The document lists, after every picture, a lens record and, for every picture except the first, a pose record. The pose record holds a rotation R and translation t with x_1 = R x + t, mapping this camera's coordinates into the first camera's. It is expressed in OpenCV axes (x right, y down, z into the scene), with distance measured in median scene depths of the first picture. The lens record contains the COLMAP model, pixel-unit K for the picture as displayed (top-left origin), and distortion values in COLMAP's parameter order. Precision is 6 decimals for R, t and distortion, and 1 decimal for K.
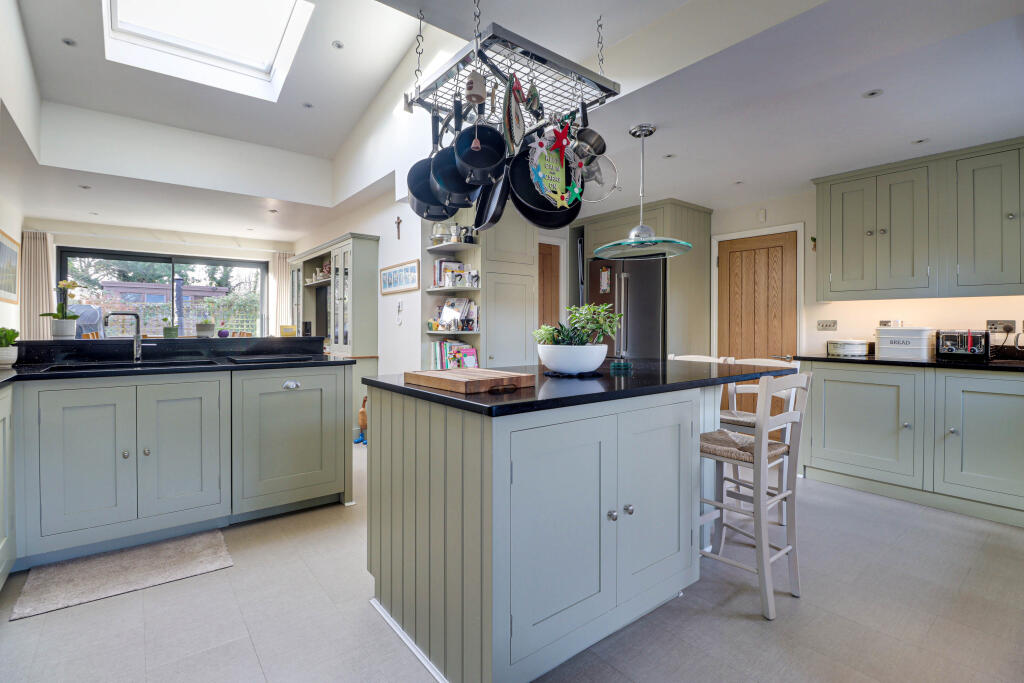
lens RADIAL K [[470.3, 0, 512.9], [0, 470.3, 320.1], [0, 0, 1]] dist [-0.001250, -0.011423]
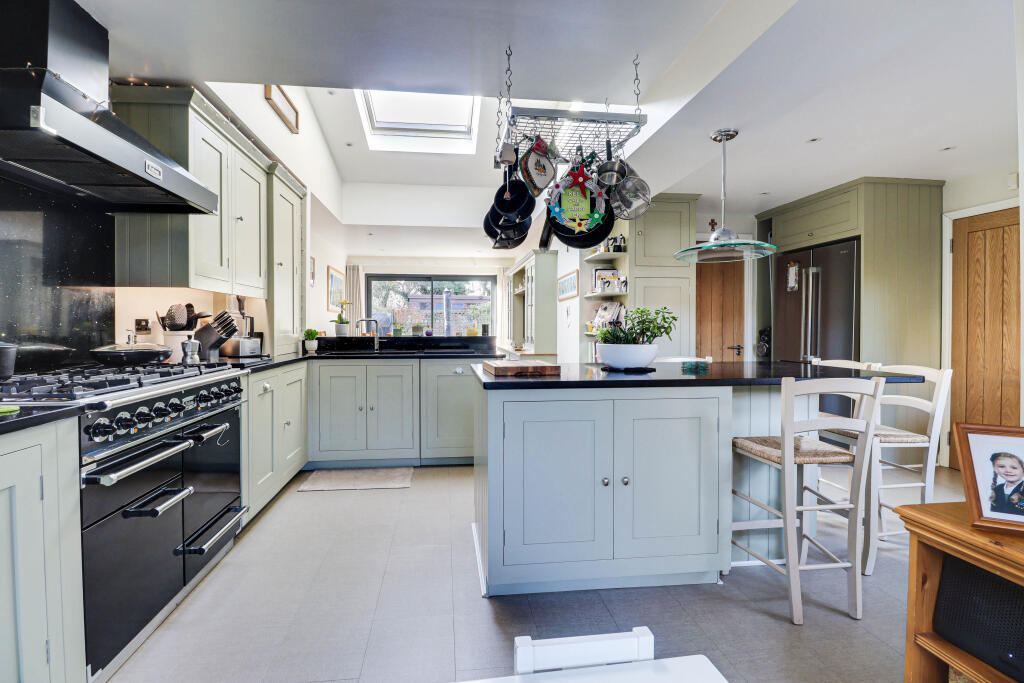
lens RADIAL K [[476.1, 0, 508.6], [0, 476.1, 322.5], [0, 0, 1]] dist [-0.011876, -0.000769]
pose [[0.856729, -0.007190, -0.515716, 0.367827], [0.007928, 0.999968, -0.000771, -0.000759], [0.515705, -0.003428, 0.856759, -0.110503]]
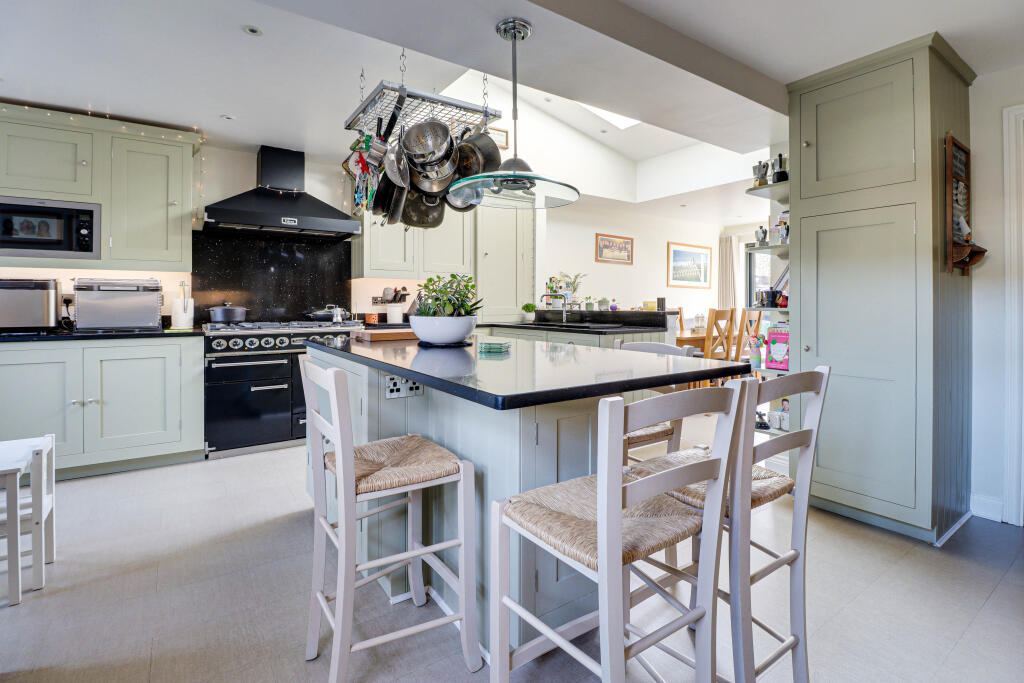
lens RADIAL K [[493.3, 0, 505.2], [0, 493.3, 298.0], [0, 0, 1]] dist [-0.000174, -0.000265]
pose [[-0.066345, -0.014762, -0.997688, 0.890233], [0.011866, 0.999808, -0.015582, 0.021643], [0.997726, -0.012872, -0.066157, 0.853326]]
